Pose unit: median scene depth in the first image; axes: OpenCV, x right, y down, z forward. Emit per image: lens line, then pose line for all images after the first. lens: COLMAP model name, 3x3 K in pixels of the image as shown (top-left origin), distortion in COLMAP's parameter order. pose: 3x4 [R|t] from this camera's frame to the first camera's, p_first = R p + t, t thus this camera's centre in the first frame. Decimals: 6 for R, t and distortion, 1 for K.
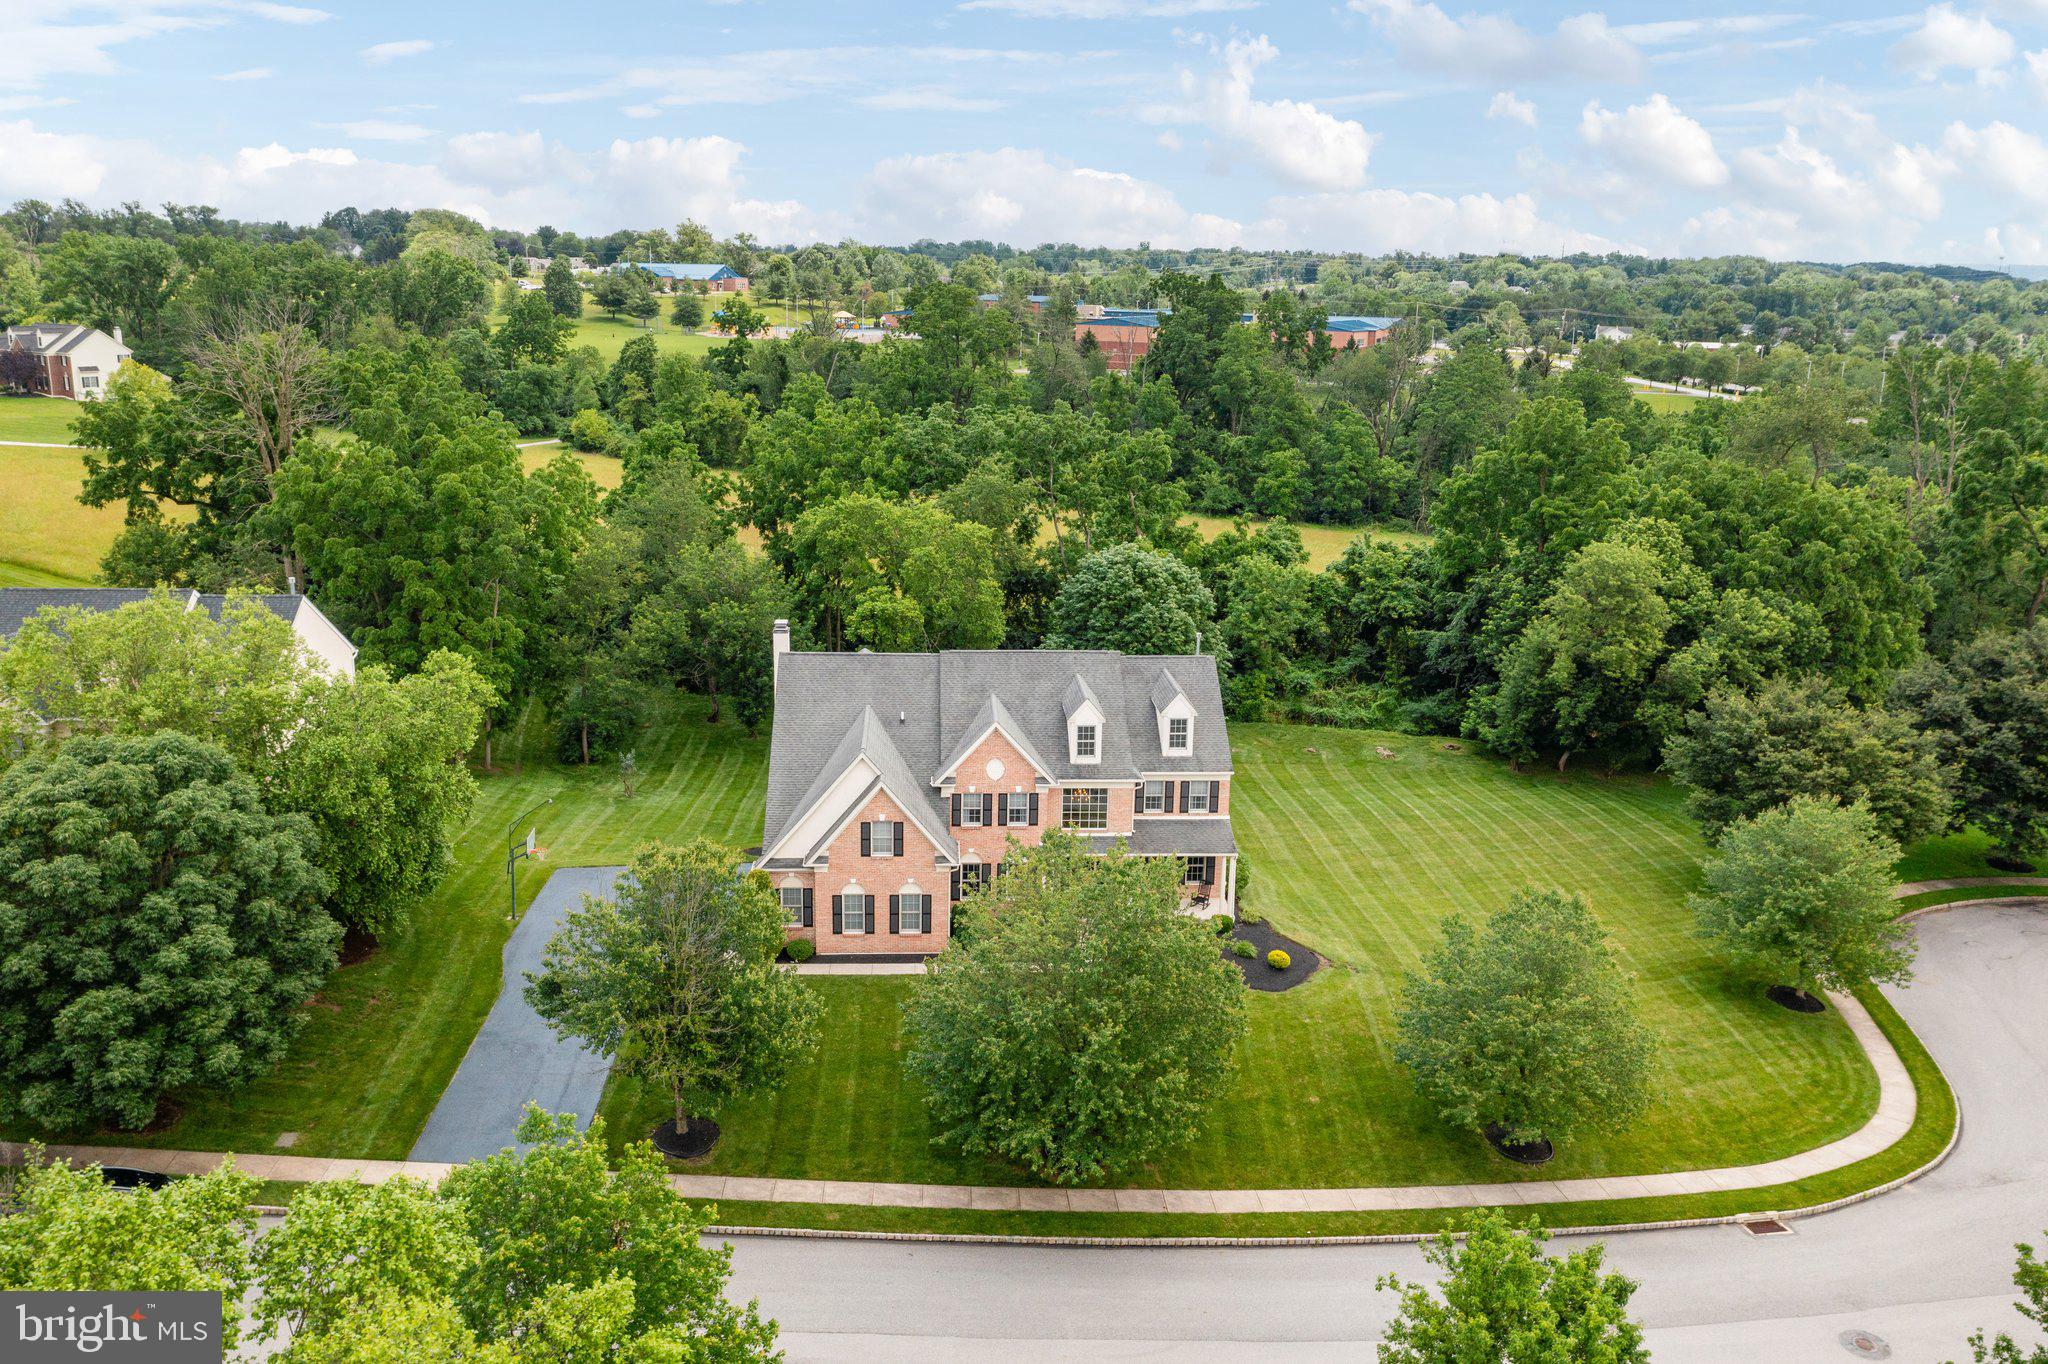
lens RADIAL K [[1623.1, 0, 1024.0], [0, 1623.1, 682.0], [0, 0, 1]] dist [-0.005242, 0.006614]
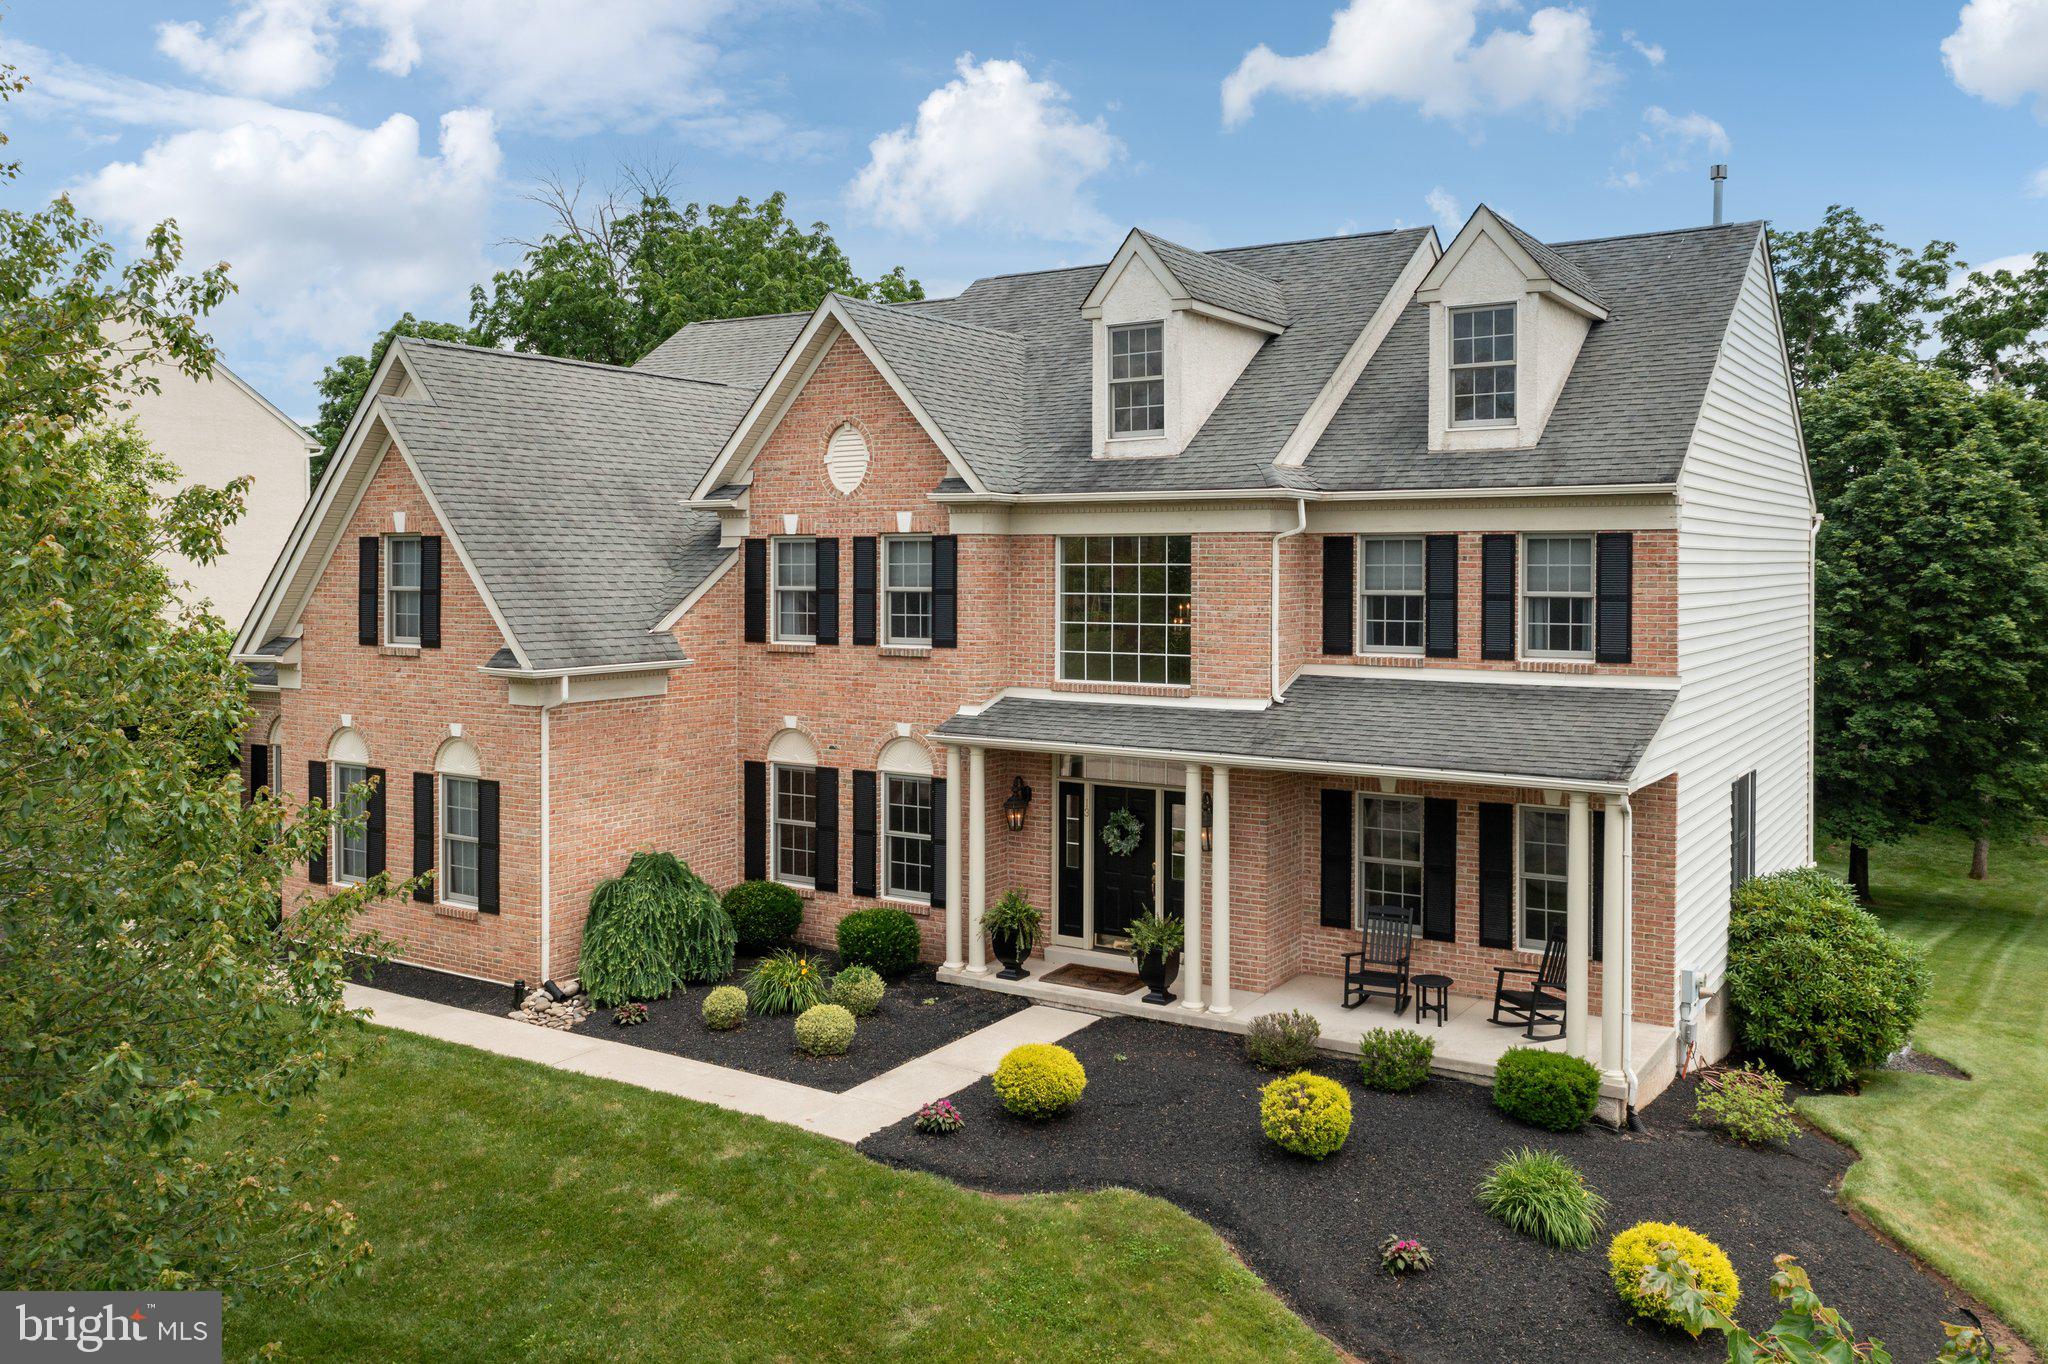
lens RADIAL K [[1643.9, 0, 1022.6], [0, 1643.9, 593.0], [0, 0, 1]] dist [-0.004478, 0.000705]
pose [[0.806164, -0.005386, -0.591668, 0.196100], [-0.134411, 0.972149, -0.191990, 0.132773], [0.576223, 0.234302, 0.782987, 0.745992]]
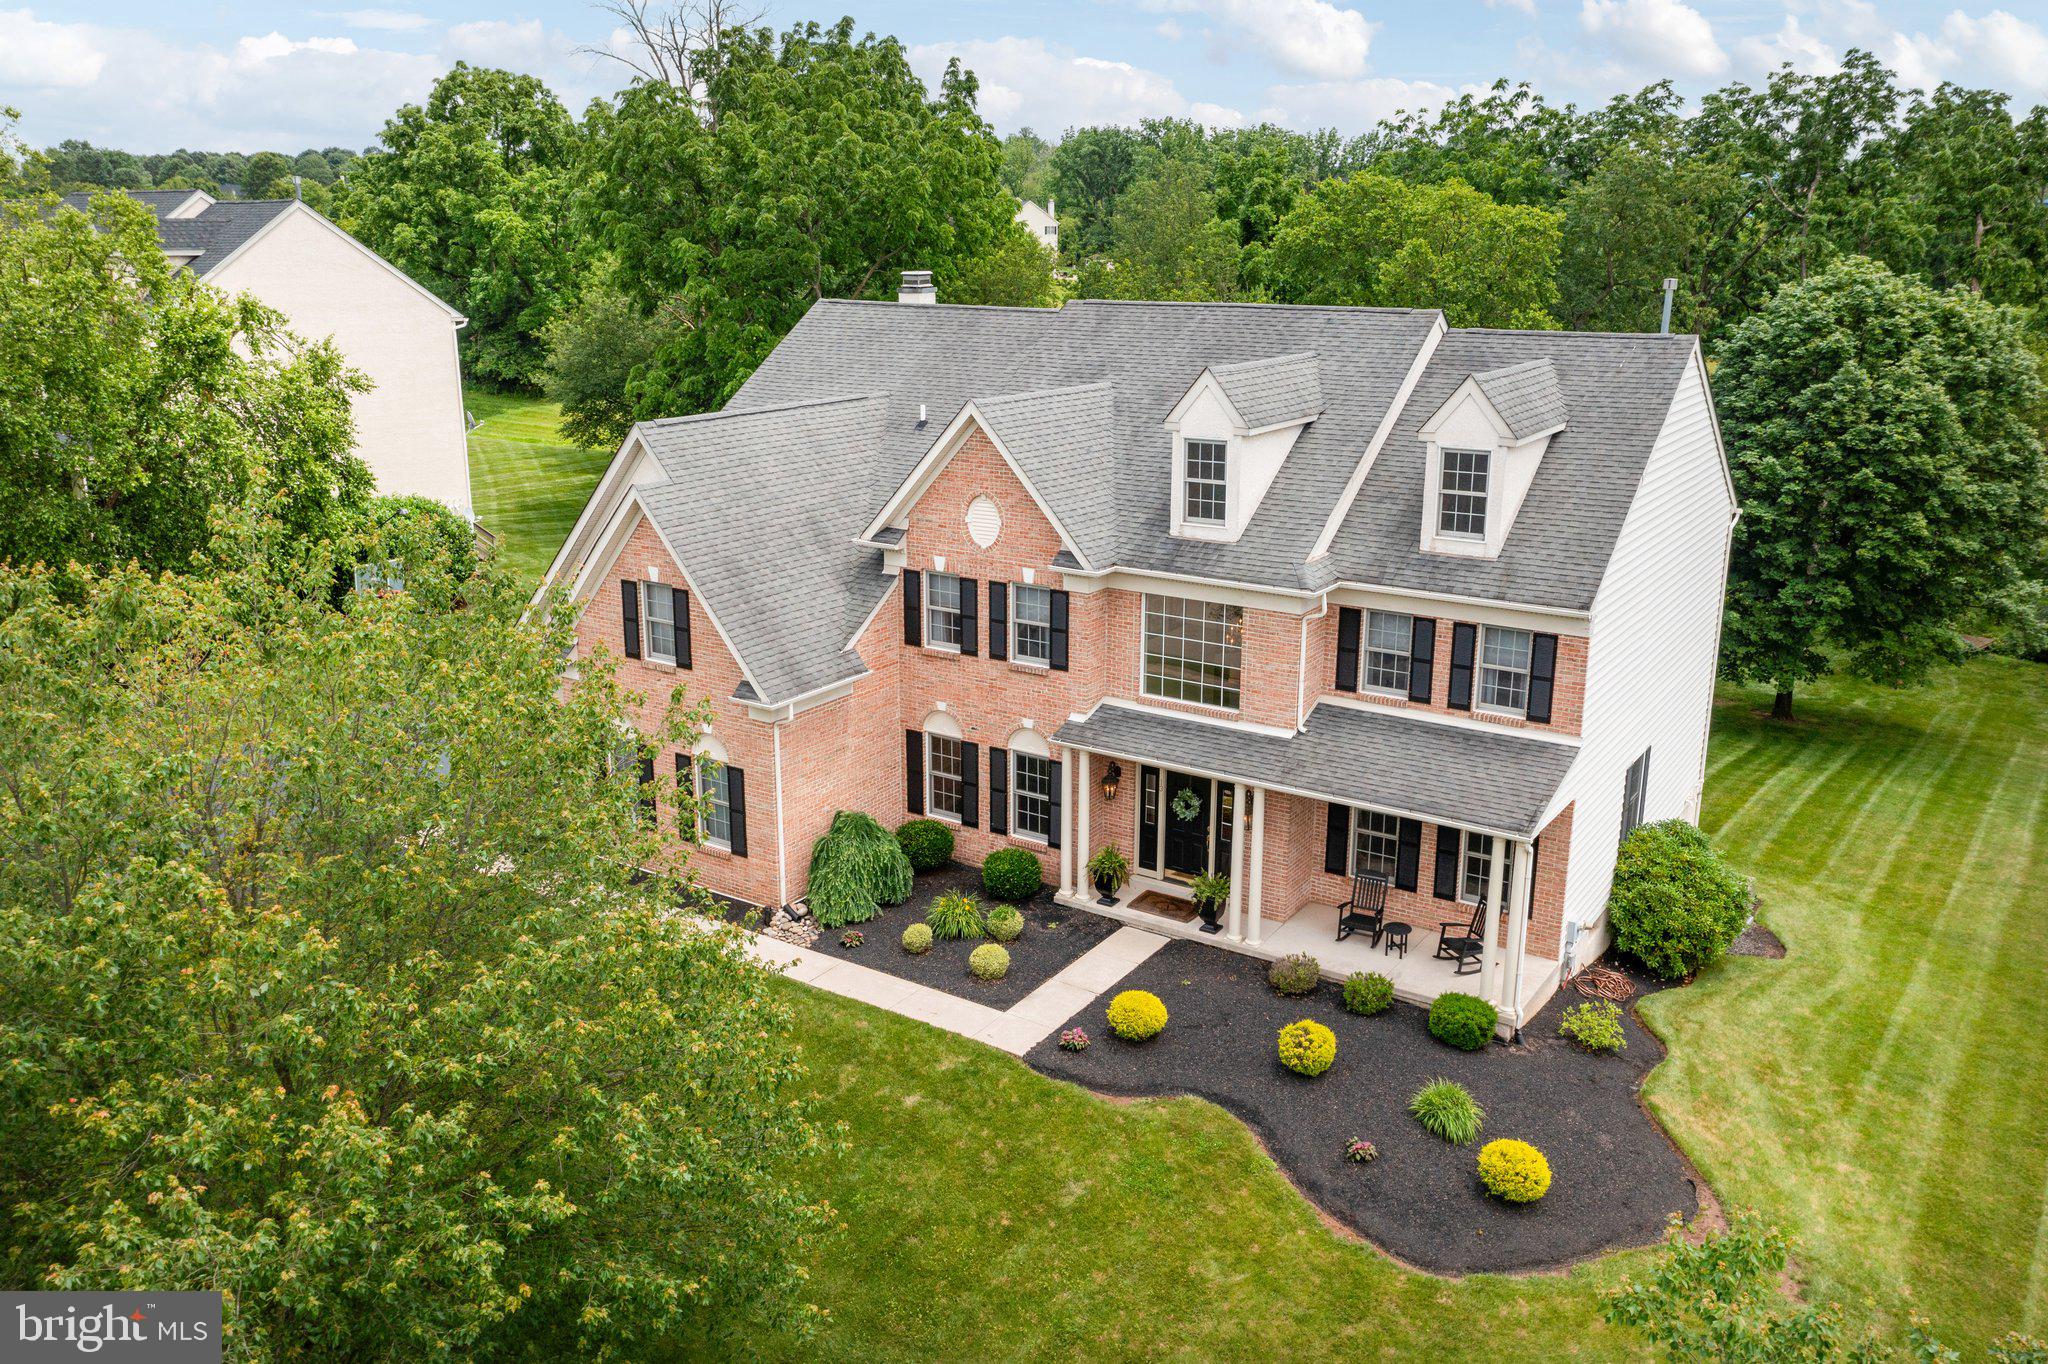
lens RADIAL K [[1615.3, 0, 1024.0], [0, 1615.3, 682.0], [0, 0, 1]] dist [-0.009948, 0.006470]
pose [[0.796809, 0.147697, -0.585902, 0.237263], [-0.135951, 0.988625, 0.064329, 0.064390], [0.588738, 0.028396, 0.807825, 0.643147]]
